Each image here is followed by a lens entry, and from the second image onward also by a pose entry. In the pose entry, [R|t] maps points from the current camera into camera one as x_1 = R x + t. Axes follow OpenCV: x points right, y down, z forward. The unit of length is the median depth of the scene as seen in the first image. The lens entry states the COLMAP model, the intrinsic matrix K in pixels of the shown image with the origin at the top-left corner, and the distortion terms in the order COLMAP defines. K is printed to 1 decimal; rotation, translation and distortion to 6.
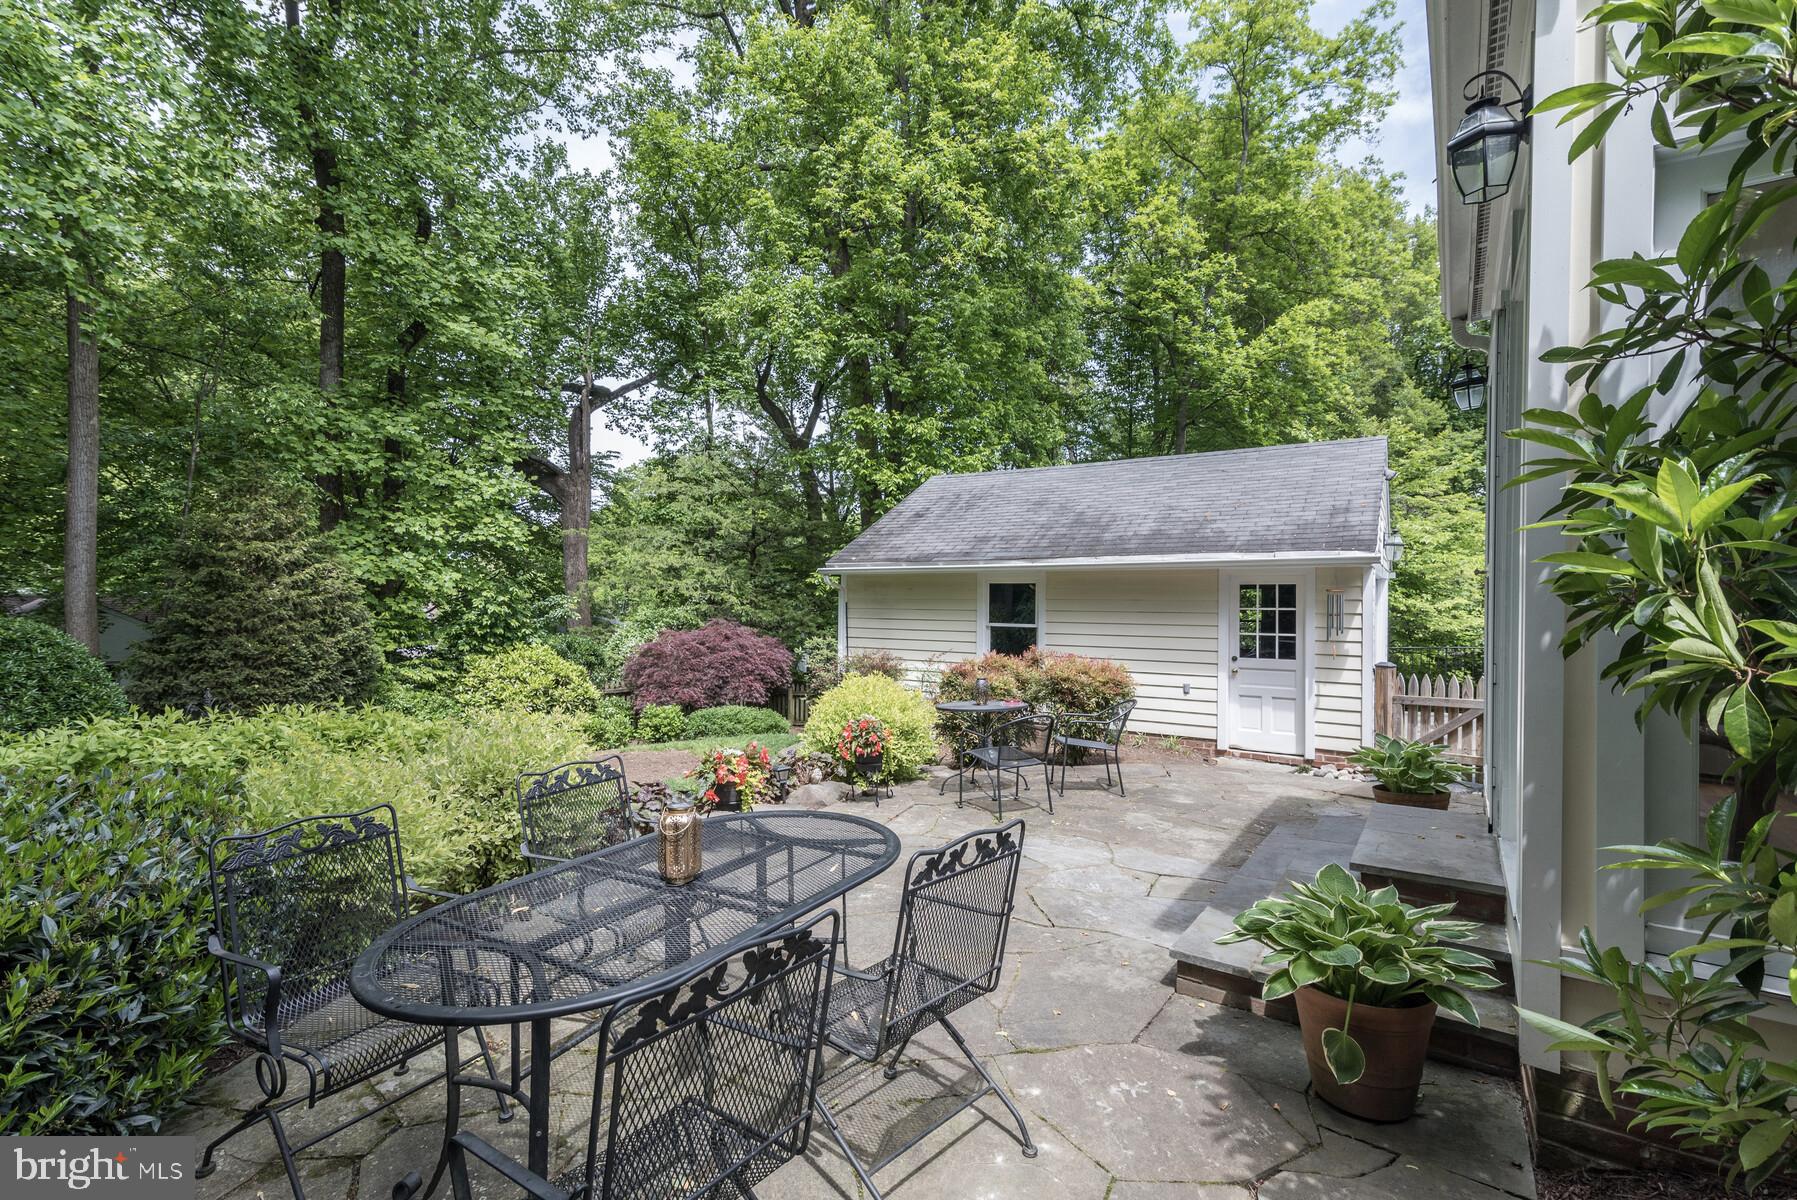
lens RADIAL K [[810.4, 0, 905.1], [0, 810.4, 600.0], [0, 0, 1]] dist [0.015516, -0.003449]
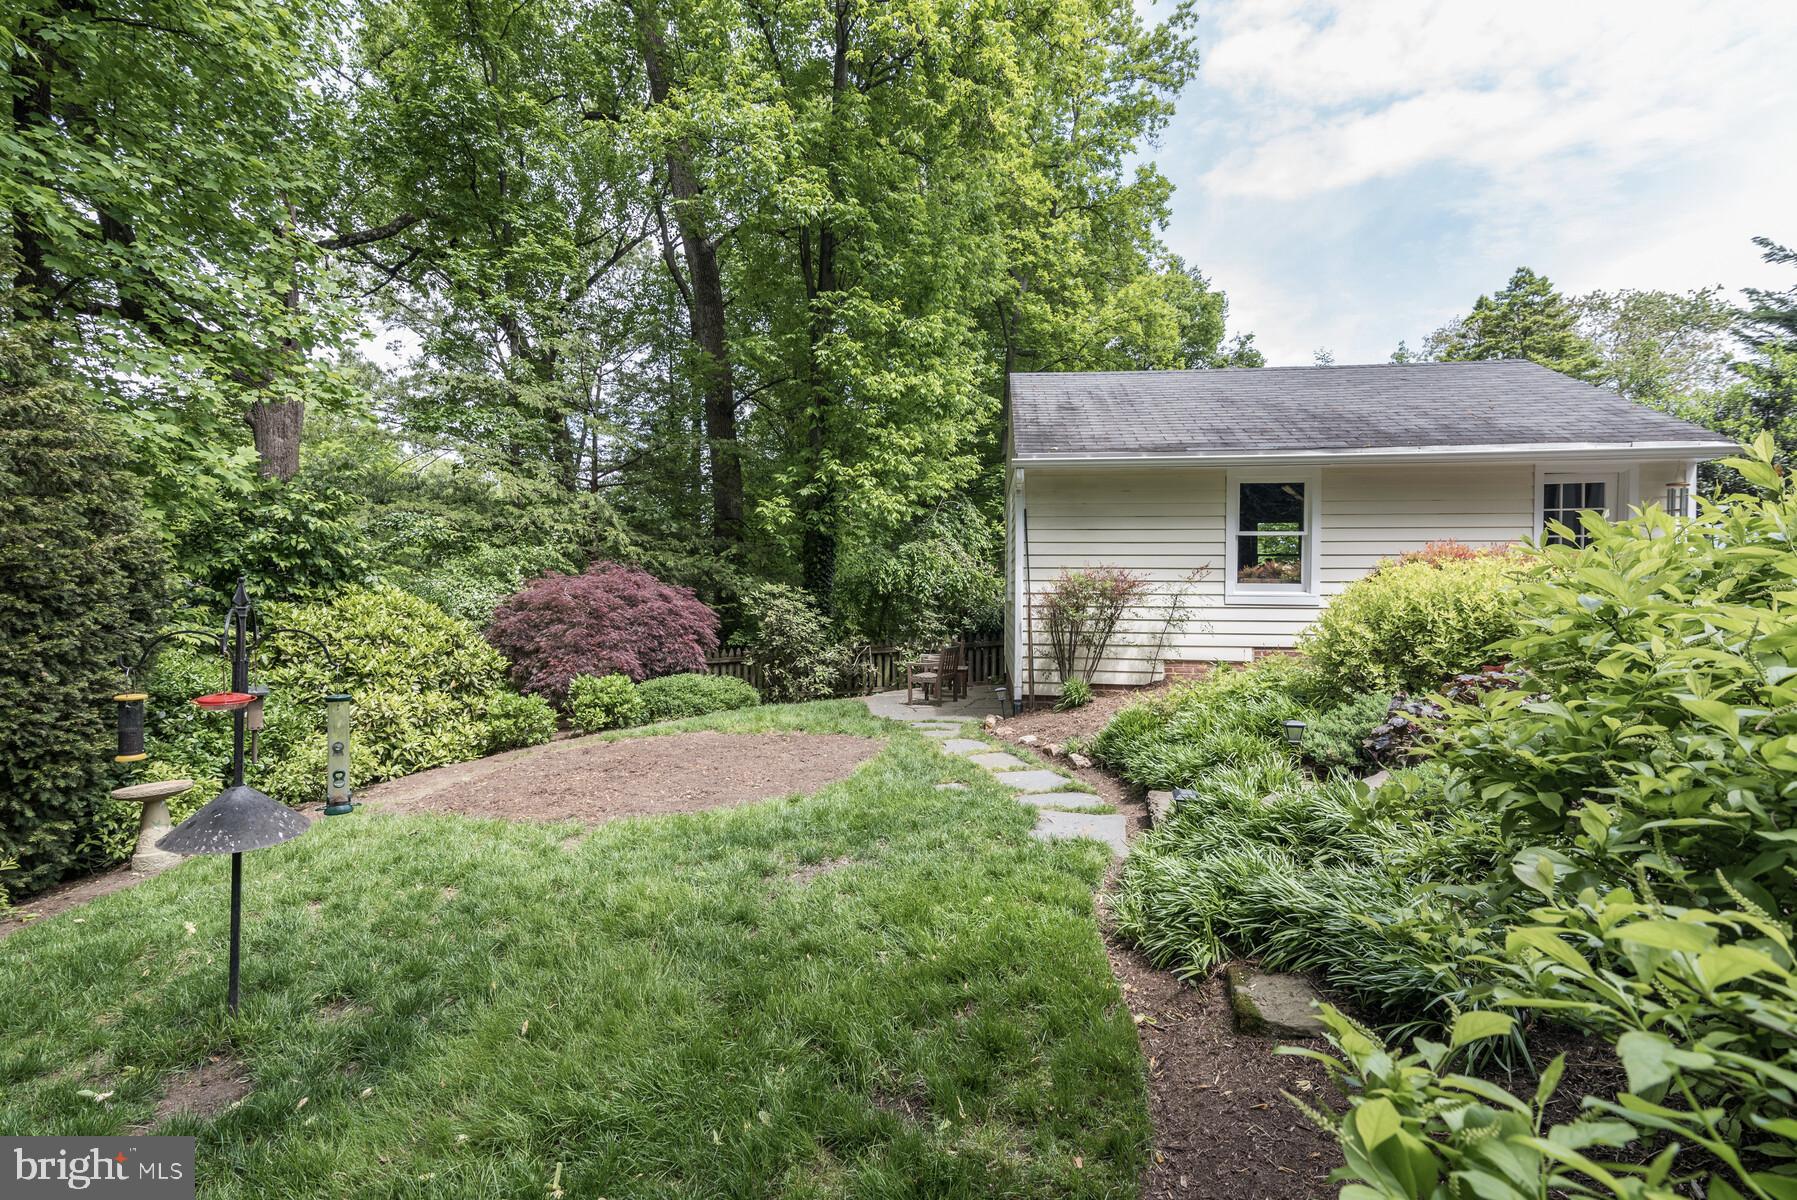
lens RADIAL K [[810.4, 0, 896.5], [0, 810.4, 603.6], [0, 0, 1]] dist [0.015516, -0.003449]
pose [[0.897812, -0.008822, 0.440290, -0.444294], [0.002225, 0.999877, 0.015498, 0.068825], [-0.440373, -0.012935, 0.897722, 0.325111]]
